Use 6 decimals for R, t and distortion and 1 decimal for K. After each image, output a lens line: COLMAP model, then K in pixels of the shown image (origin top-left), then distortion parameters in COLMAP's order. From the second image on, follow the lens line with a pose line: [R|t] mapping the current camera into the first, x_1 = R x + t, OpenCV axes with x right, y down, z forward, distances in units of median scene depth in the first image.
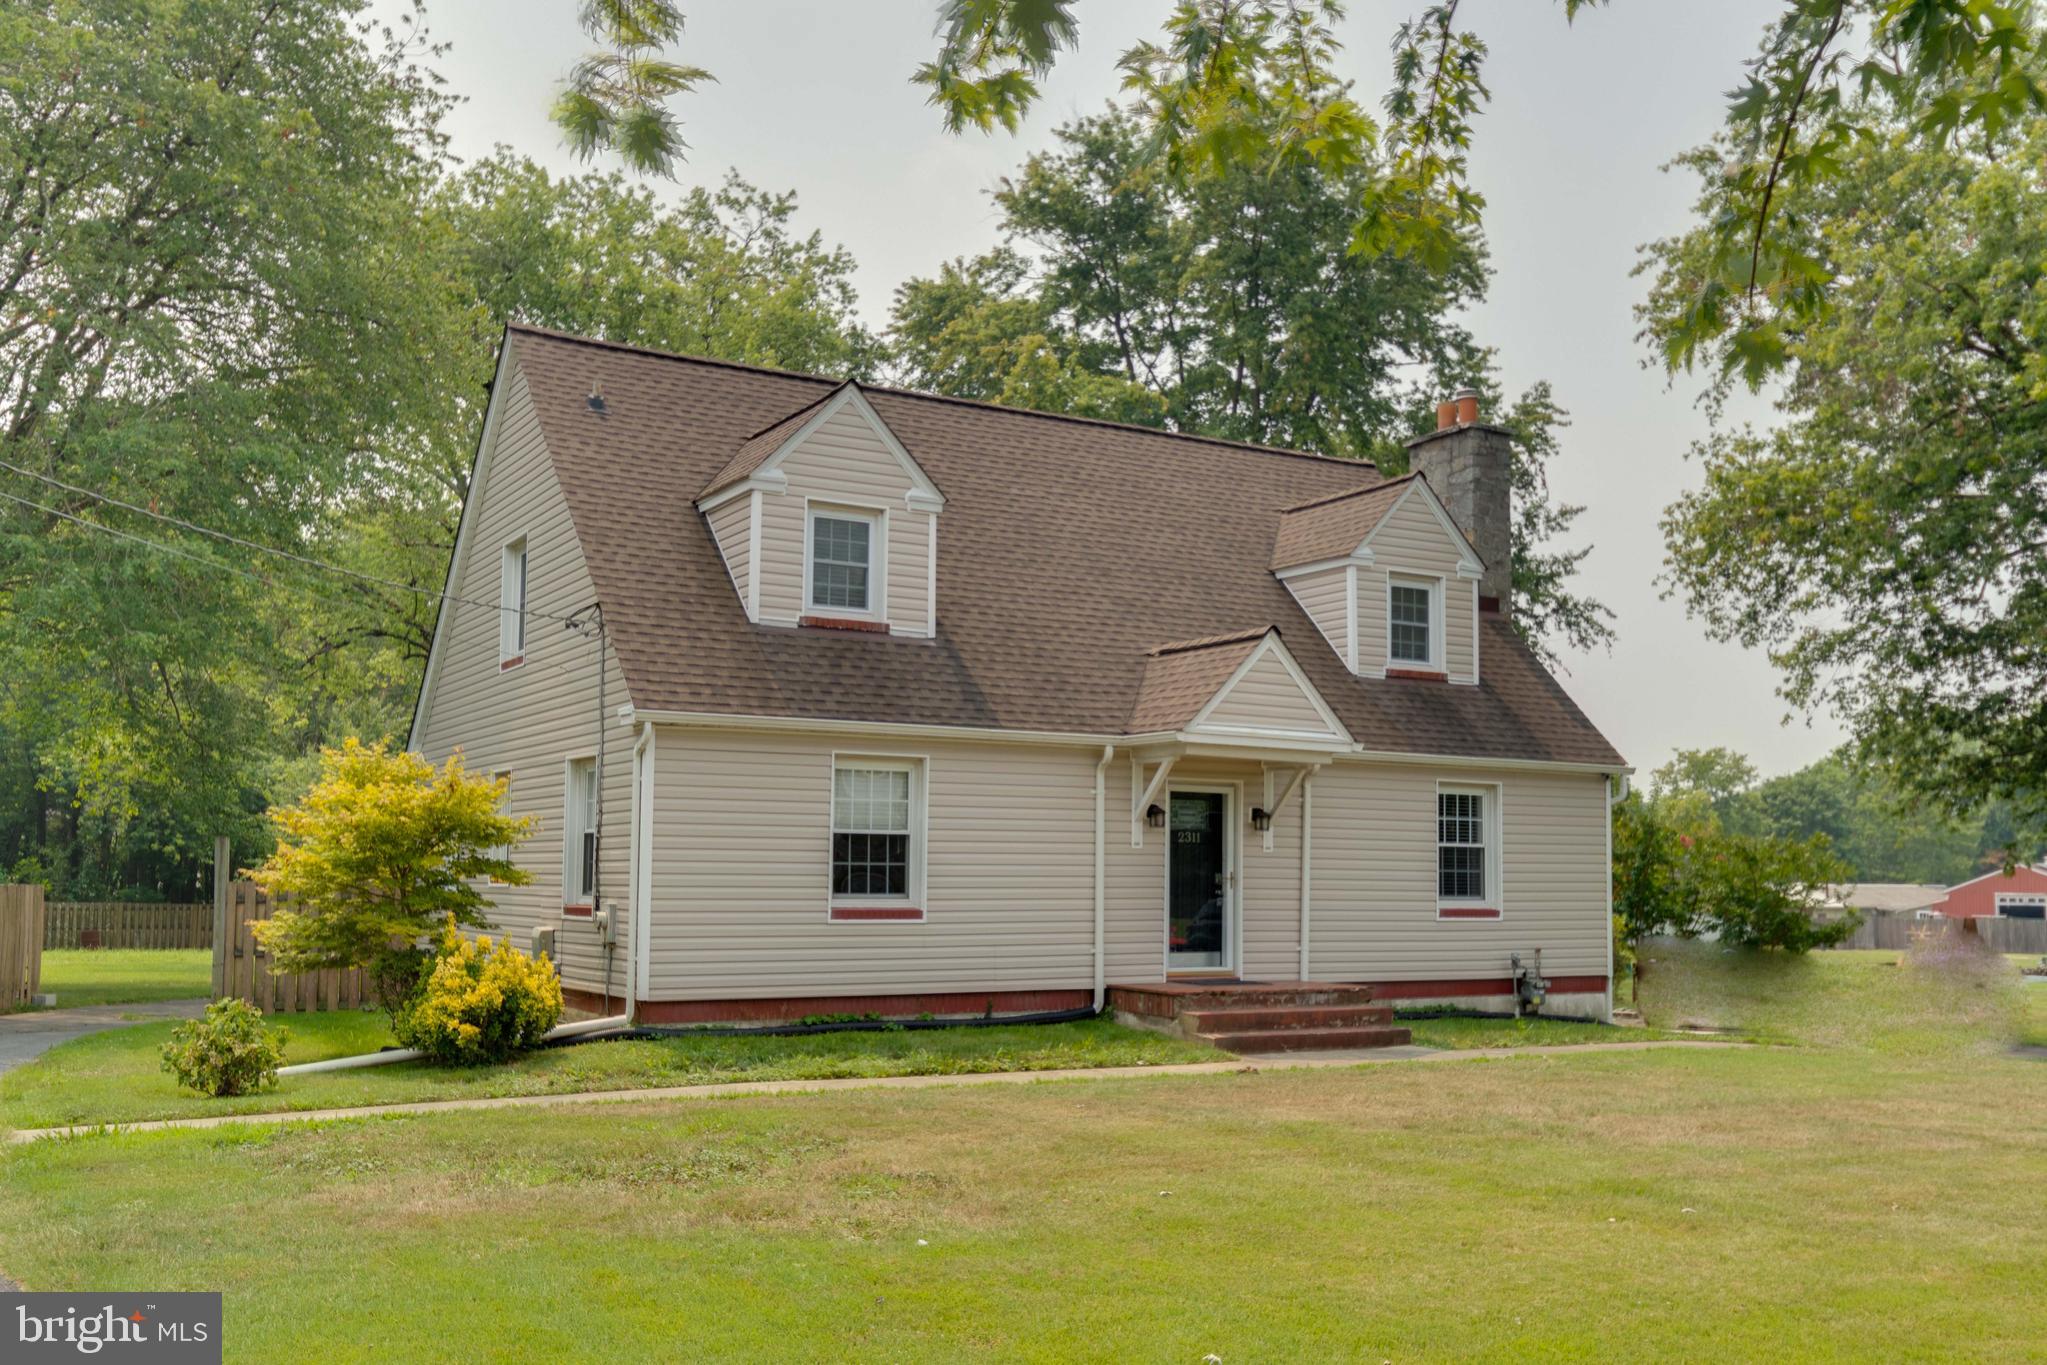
lens RADIAL K [[1809.3, 0, 1034.0], [0, 1809.3, 727.7], [0, 0, 1]] dist [0.007108, 0.002876]
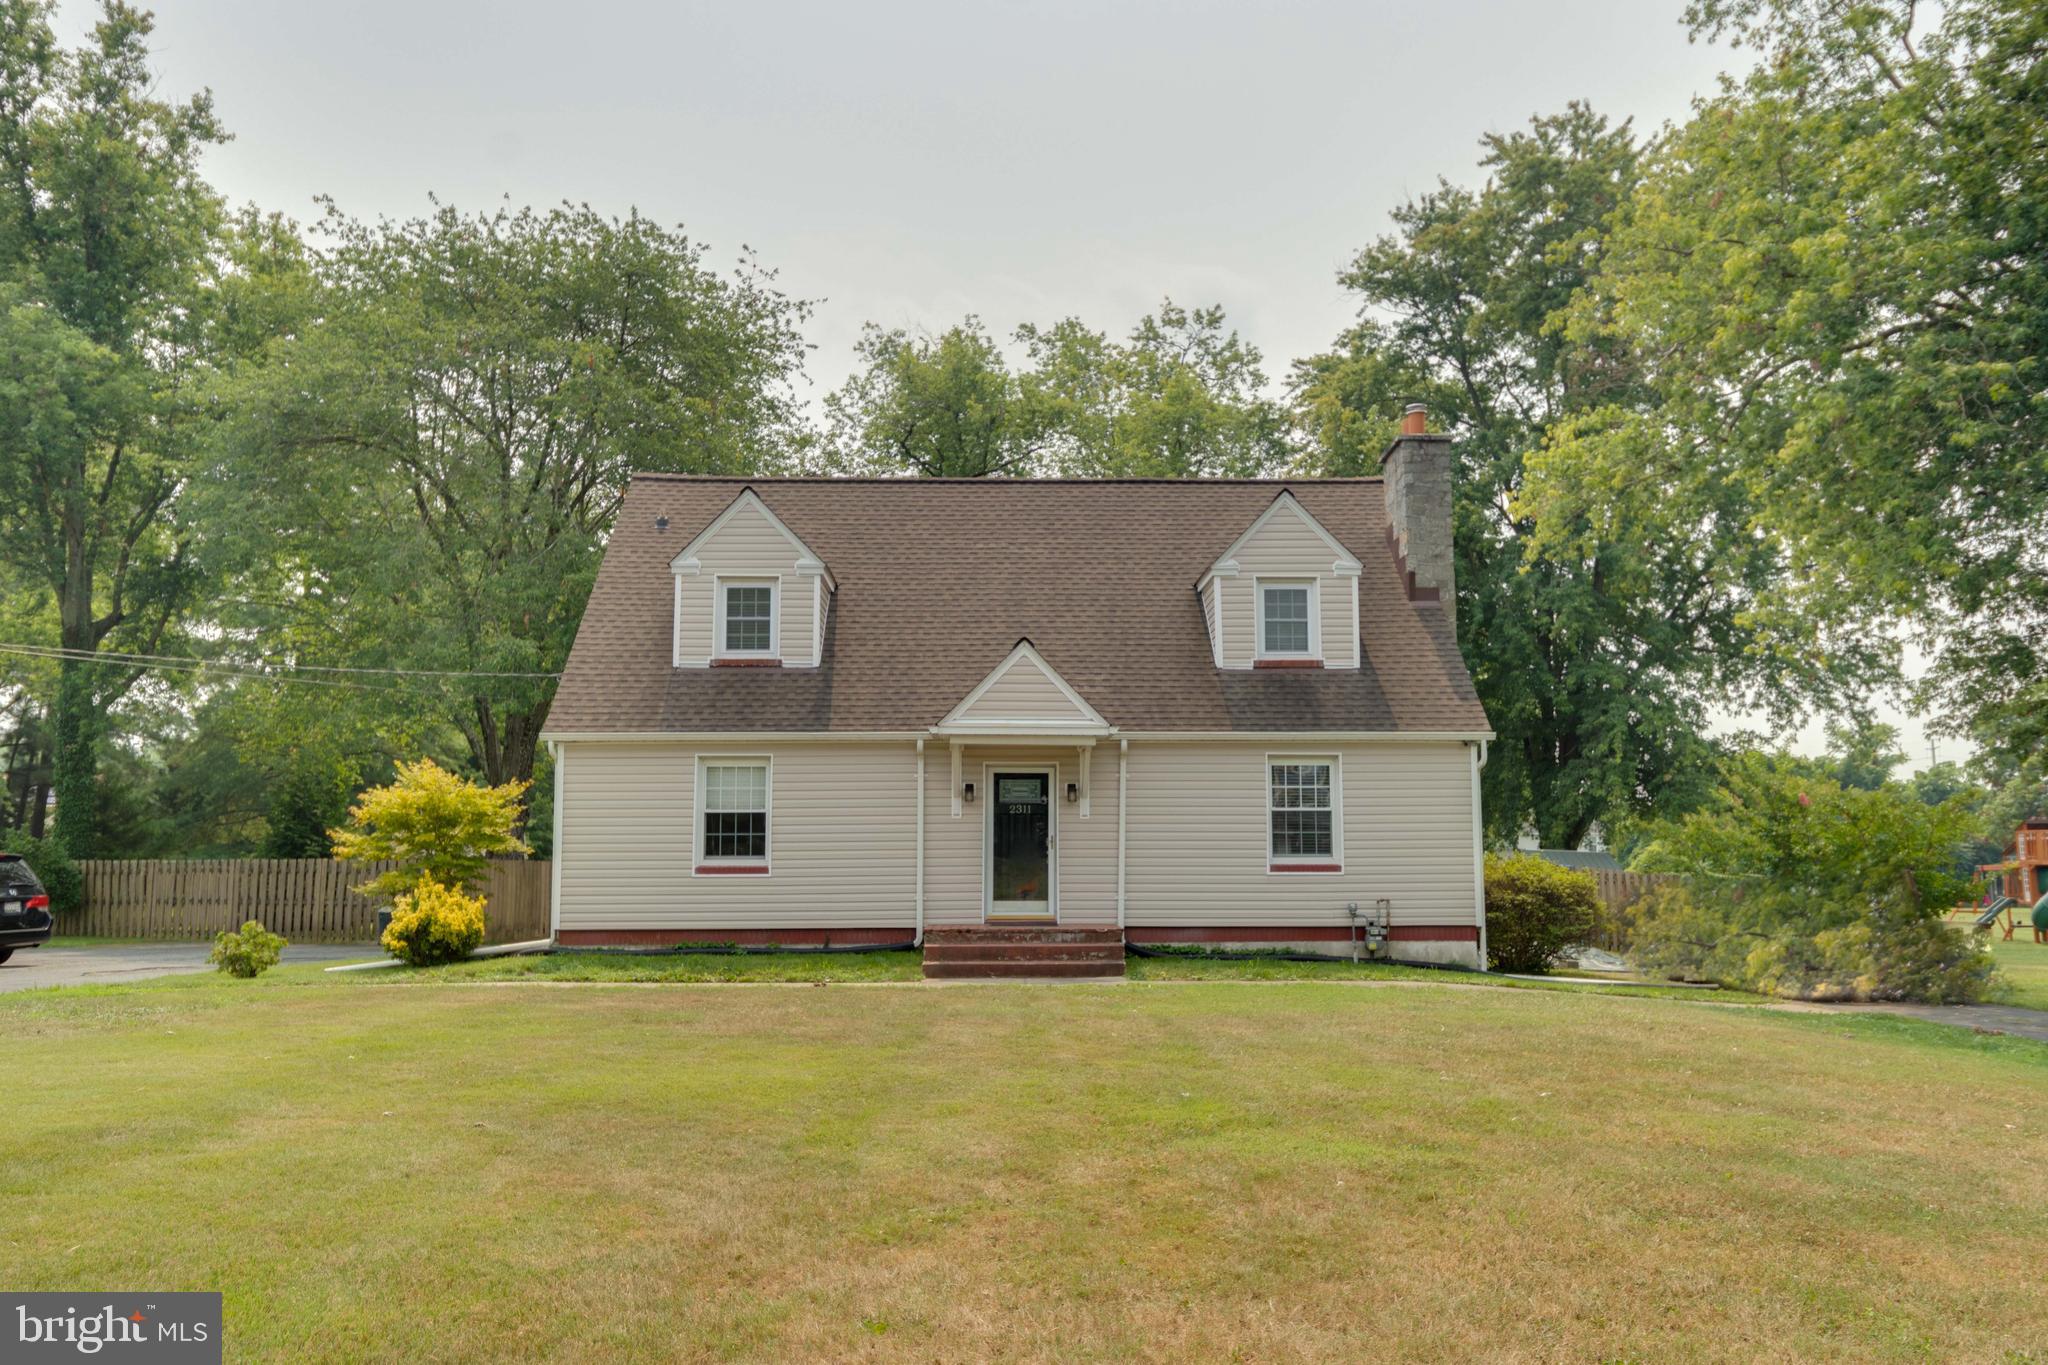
lens RADIAL K [[1488.6, 0, 1028.9], [0, 1488.6, 689.0], [0, 0, 1]] dist [0.008340, -0.002611]
pose [[0.875590, -0.067318, -0.478341, 0.607597], [0.051585, 0.997610, -0.045972, 0.026094], [0.480293, 0.015577, 0.876970, 0.097201]]
